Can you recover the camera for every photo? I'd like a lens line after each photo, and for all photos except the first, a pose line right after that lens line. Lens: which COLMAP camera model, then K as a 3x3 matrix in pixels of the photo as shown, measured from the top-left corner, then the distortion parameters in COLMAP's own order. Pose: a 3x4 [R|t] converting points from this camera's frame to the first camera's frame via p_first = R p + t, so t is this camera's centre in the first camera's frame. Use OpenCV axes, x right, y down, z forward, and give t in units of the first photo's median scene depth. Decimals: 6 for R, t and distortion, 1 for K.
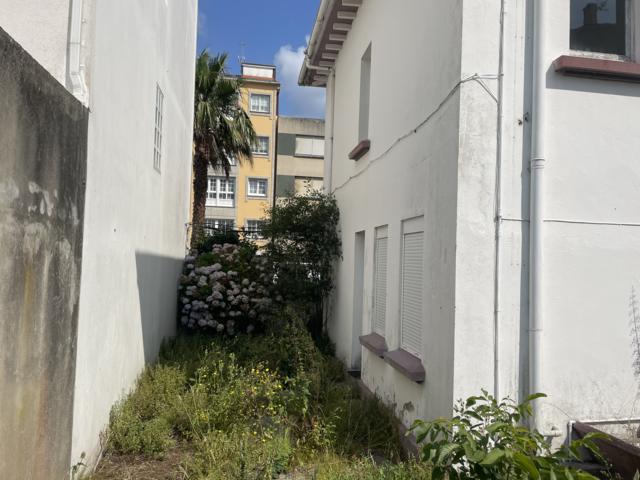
lens RADIAL K [[511.8, 0, 329.3], [0, 511.8, 240.4], [0, 0, 1]] dist [0.079653, -0.099952]
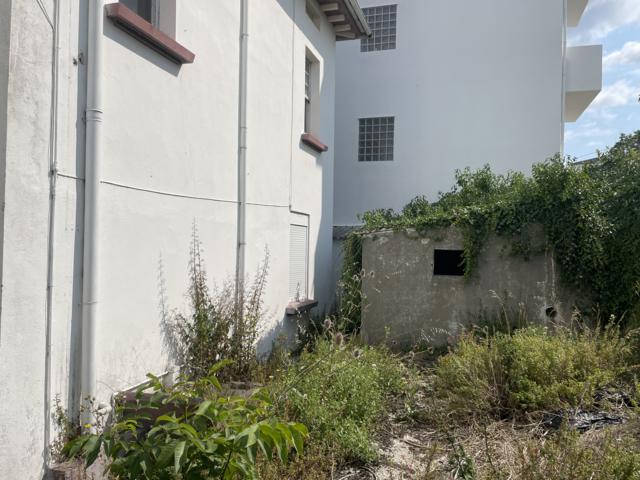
lens RADIAL K [[511.8, 0, 322.9], [0, 511.8, 239.6], [0, 0, 1]] dist [0.079653, -0.099952]
pose [[0.448709, -0.006662, 0.893653, -0.211680], [-0.044722, 0.998552, 0.029899, 0.018814], [-0.892558, -0.053382, 0.447761, 0.241349]]
